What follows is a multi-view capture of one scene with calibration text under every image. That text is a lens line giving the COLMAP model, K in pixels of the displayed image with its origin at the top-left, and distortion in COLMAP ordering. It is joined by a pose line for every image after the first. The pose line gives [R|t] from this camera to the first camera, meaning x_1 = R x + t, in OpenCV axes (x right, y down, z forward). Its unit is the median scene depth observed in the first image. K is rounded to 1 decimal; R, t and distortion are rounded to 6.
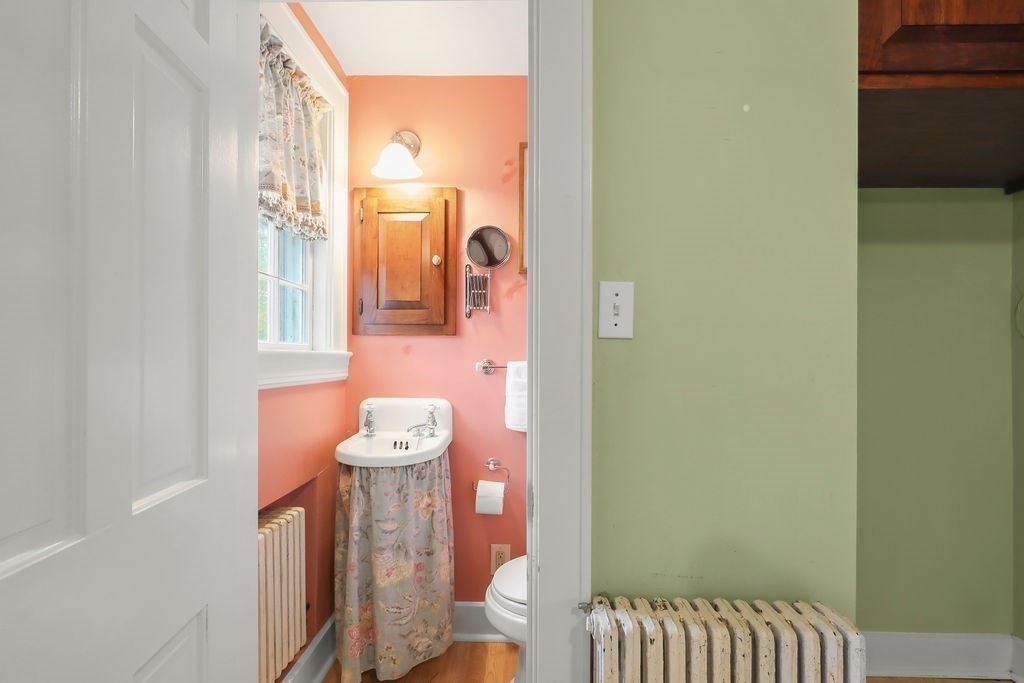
lens RADIAL K [[463.6, 0, 515.2], [0, 463.6, 355.5], [0, 0, 1]] dist [-0.001387, 0.000159]
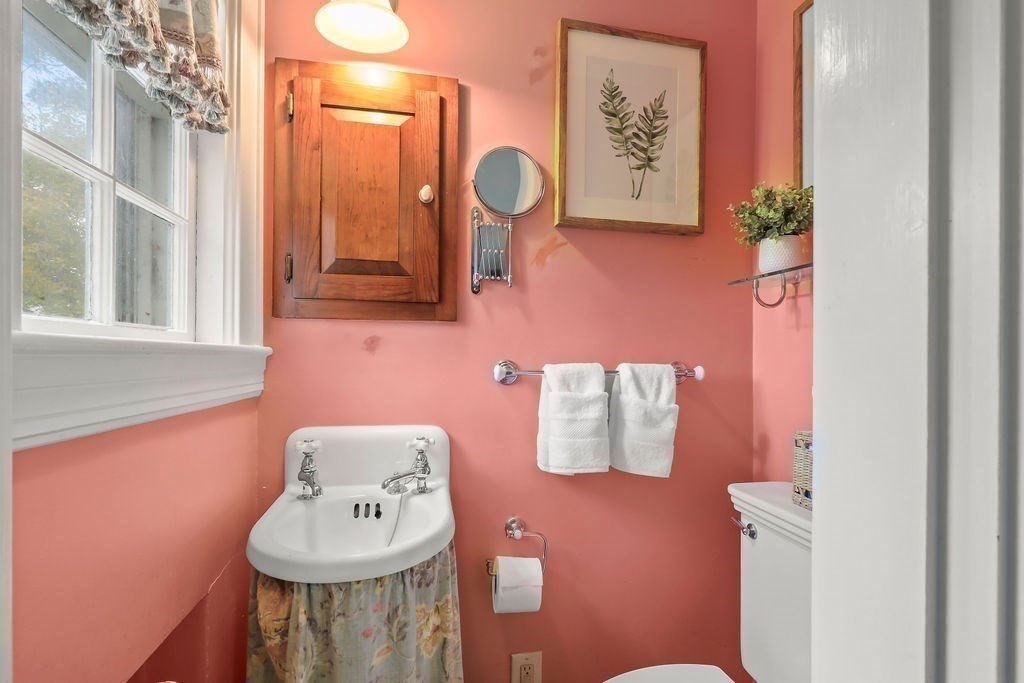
lens RADIAL K [[463.6, 0, 515.2], [0, 463.6, 355.5], [0, 0, 1]] dist [-0.001387, 0.000159]
pose [[0.976720, 0.002990, 0.214498, -0.188414], [-0.004115, 0.999980, 0.004799, -0.001465], [-0.214479, -0.005570, 0.976713, 0.395591]]
